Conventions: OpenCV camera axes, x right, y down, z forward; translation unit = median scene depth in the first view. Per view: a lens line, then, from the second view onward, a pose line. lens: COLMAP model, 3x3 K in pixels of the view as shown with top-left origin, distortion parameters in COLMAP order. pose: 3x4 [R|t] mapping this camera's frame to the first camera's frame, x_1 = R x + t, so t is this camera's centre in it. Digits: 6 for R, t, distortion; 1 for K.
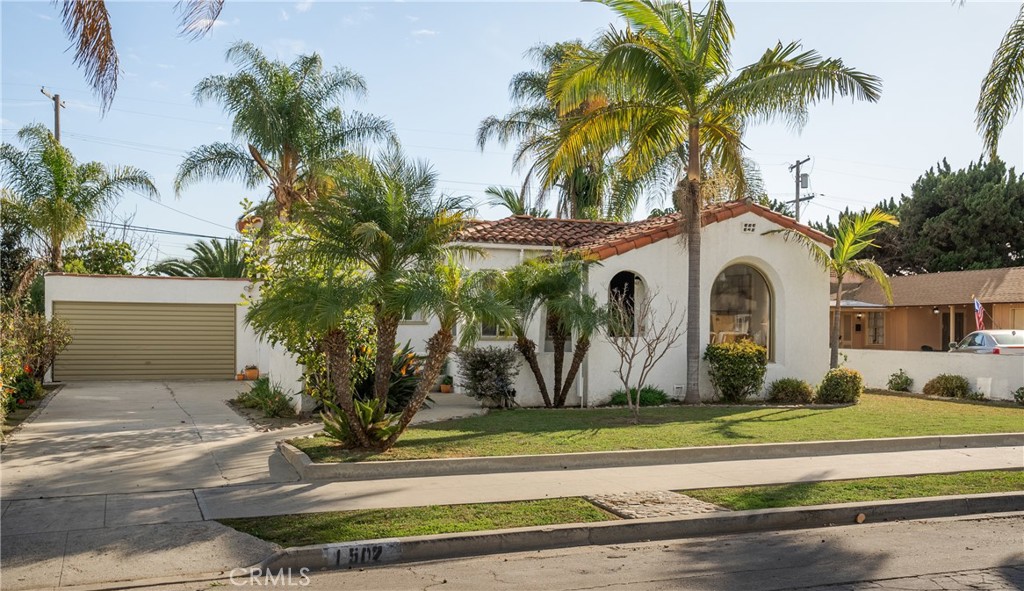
lens RADIAL K [[956.0, 0, 512.0], [0, 956.0, 297.6], [0, 0, 1]] dist [0.047923, 0.000000]
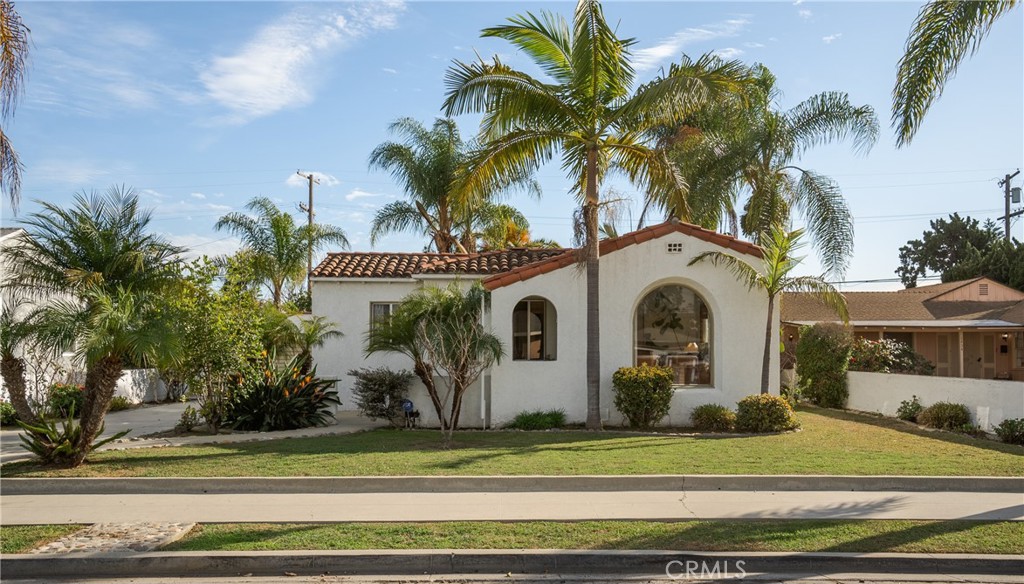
lens RADIAL K [[813.2, 0, 512.1], [0, 813.2, 291.3], [0, 0, 1]] dist [0.023494, 0.003405]
pose [[0.930028, -0.032593, -0.366040, 0.414566], [0.017414, 0.998849, -0.044692, 0.005344], [0.367076, 0.035191, 0.929525, 0.182911]]
